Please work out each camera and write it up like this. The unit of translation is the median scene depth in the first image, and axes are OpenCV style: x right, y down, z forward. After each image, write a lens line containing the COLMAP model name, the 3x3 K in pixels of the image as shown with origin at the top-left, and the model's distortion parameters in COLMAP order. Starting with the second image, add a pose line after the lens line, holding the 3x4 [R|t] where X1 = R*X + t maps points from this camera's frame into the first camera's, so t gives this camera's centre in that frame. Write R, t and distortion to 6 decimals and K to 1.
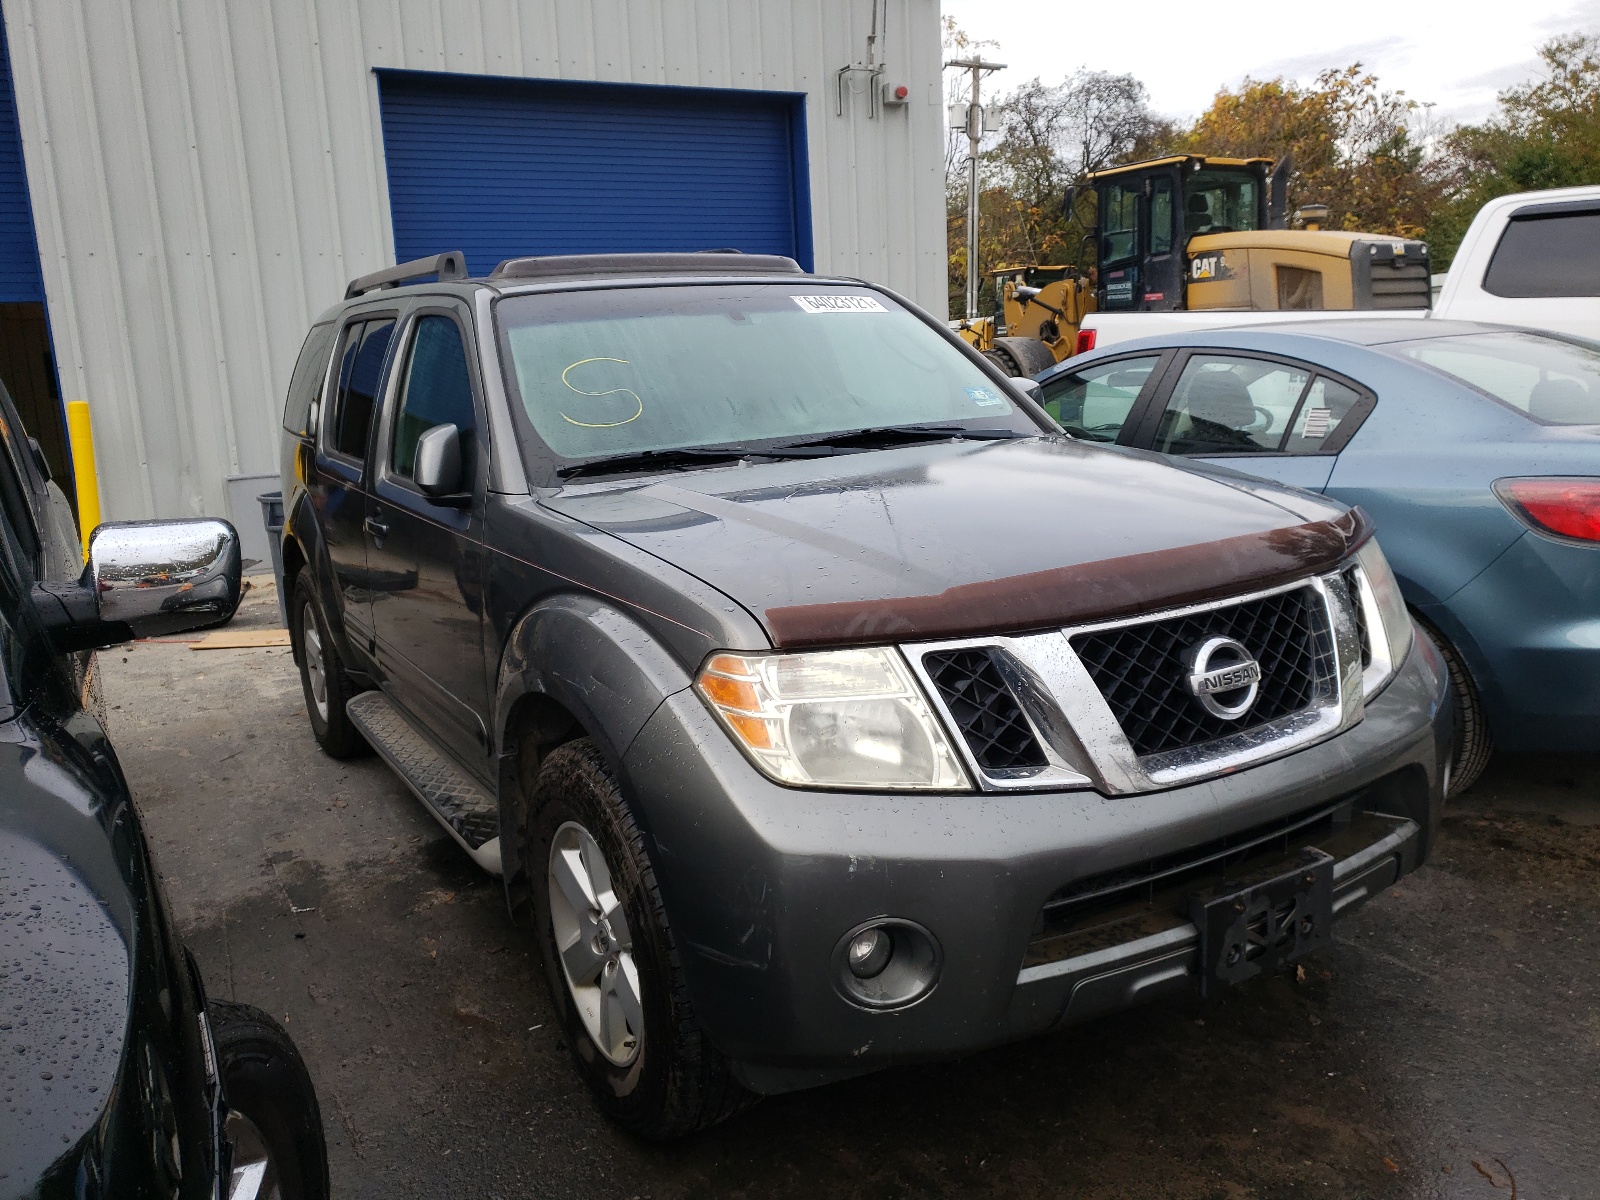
lens RADIAL K [[1272.0, 0, 798.8], [0, 1272.0, 596.6], [0, 0, 1]] dist [0.016274, 0.005691]
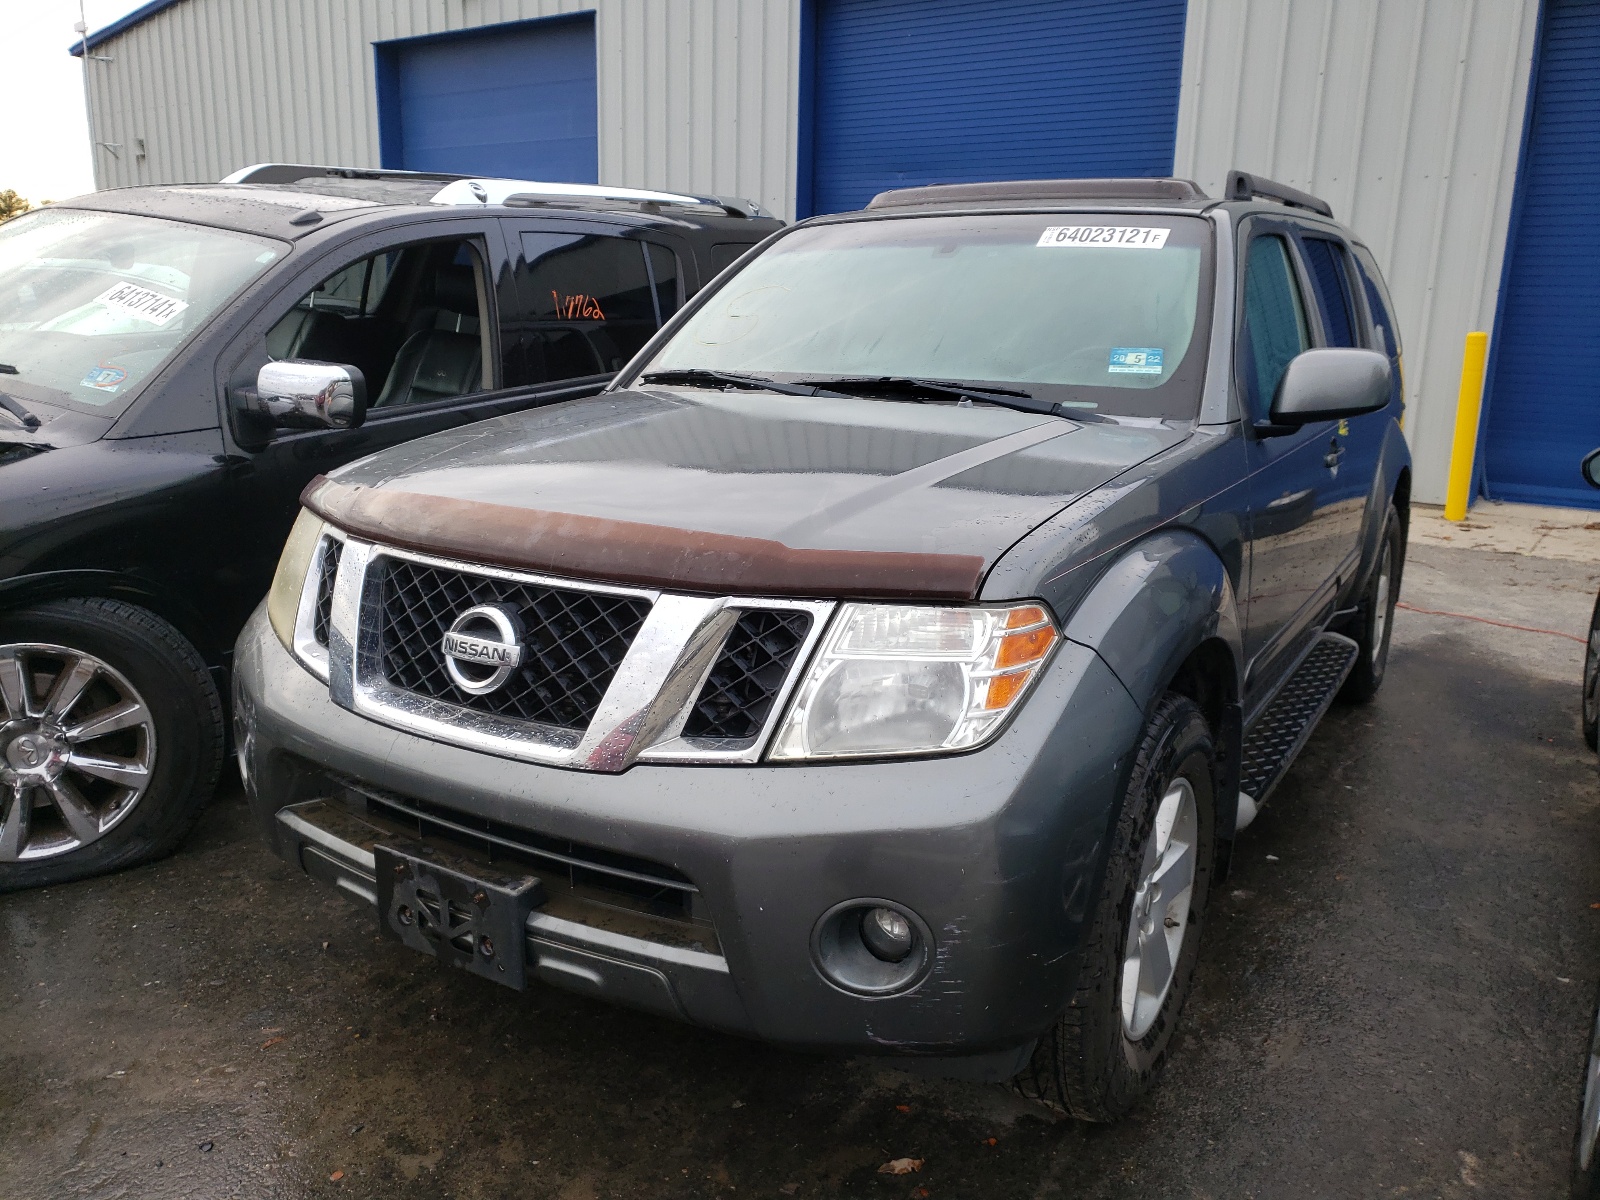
lens RADIAL K [[1272.0, 0, 797.9], [0, 1272.0, 598.7], [0, 0, 1]] dist [0.016274, 0.005691]
pose [[0.456749, 0.273187, -0.846610, 1.252952], [-0.224335, 0.956294, 0.187551, -0.204260], [0.860845, 0.104260, 0.498072, 0.755511]]
